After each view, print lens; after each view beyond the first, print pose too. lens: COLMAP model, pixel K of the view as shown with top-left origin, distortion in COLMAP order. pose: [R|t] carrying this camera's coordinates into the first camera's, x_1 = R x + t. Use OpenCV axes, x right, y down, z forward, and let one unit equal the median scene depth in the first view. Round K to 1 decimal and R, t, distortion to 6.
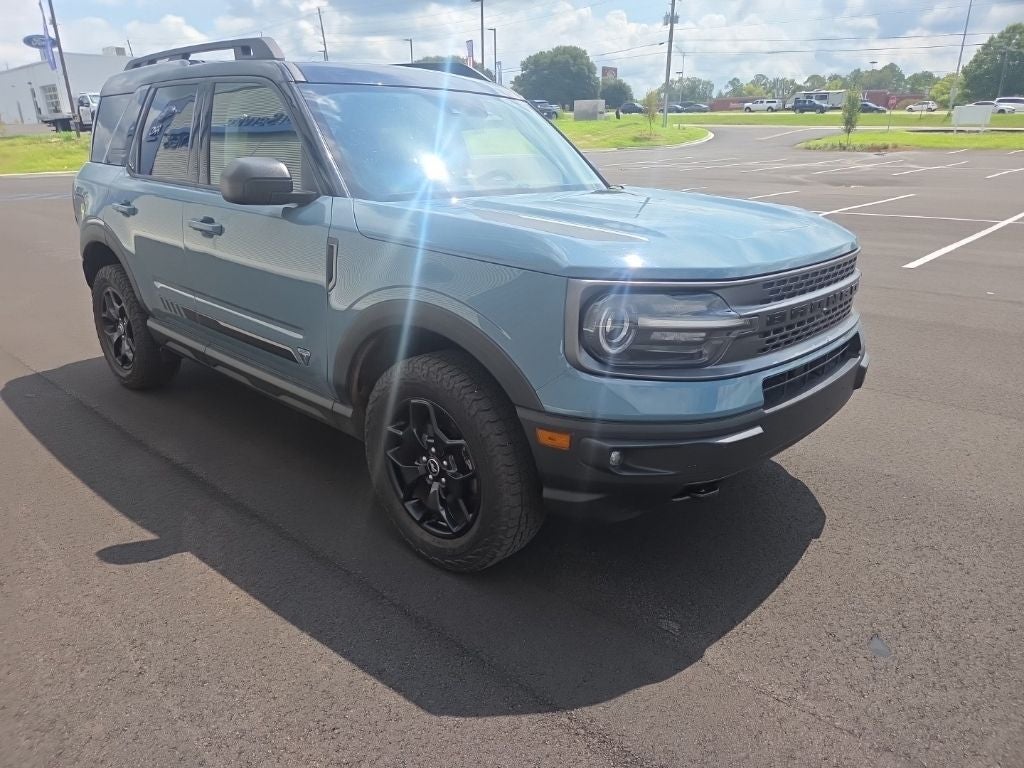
lens RADIAL K [[704.5, 0, 501.3], [0, 704.5, 384.5], [0, 0, 1]] dist [0.060891, -0.061197]
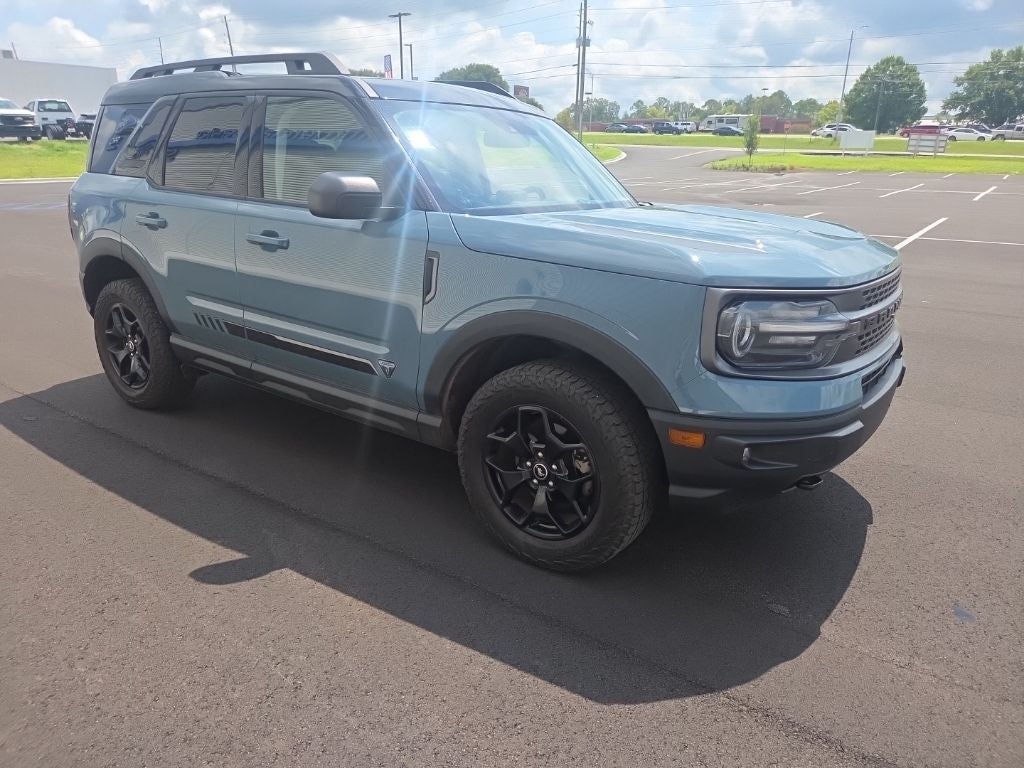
lens RADIAL K [[705.2, 0, 512.0], [0, 705.2, 384.0], [0, 0, 1]] dist [0.053680, -0.052420]
pose [[0.991217, -0.024254, 0.130003, -0.247194], [0.026867, 0.999470, -0.018391, 0.006226], [-0.129488, 0.021722, 0.991343, -0.021476]]
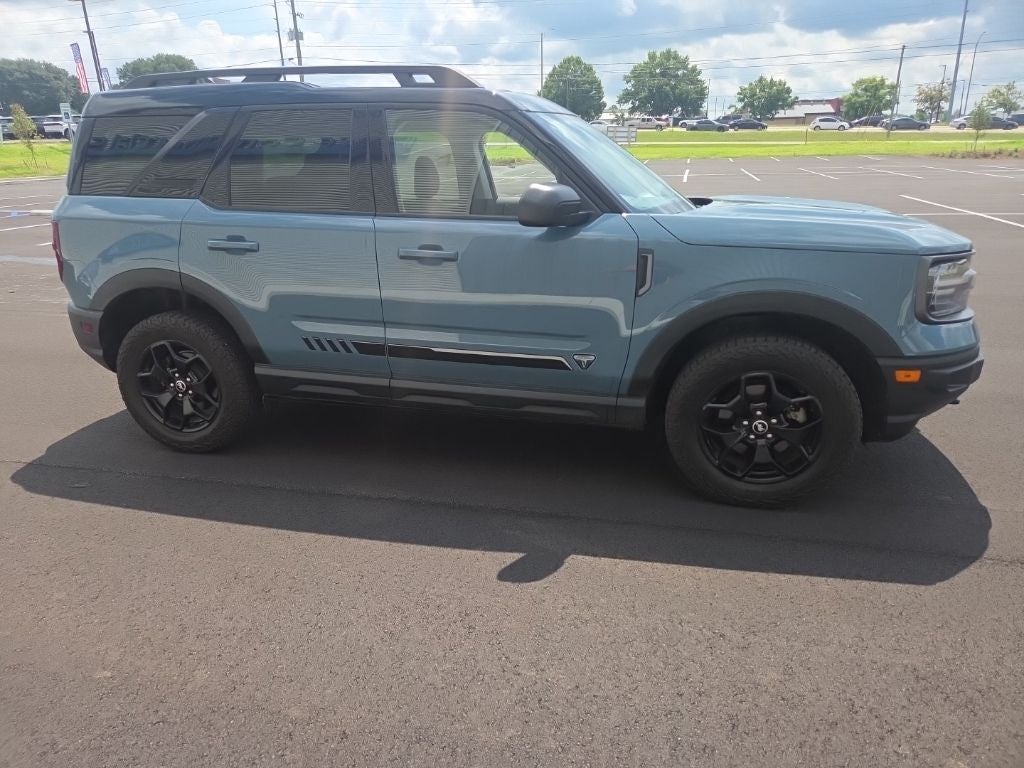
lens RADIAL K [[695.9, 0, 505.1], [0, 695.9, 387.1], [0, 0, 1]] dist [0.073742, -0.062389]
pose [[0.874791, -0.165189, 0.455471, -0.941988], [0.170833, 0.984871, 0.029085, -0.057131], [-0.453384, 0.052366, 0.889775, 0.105398]]
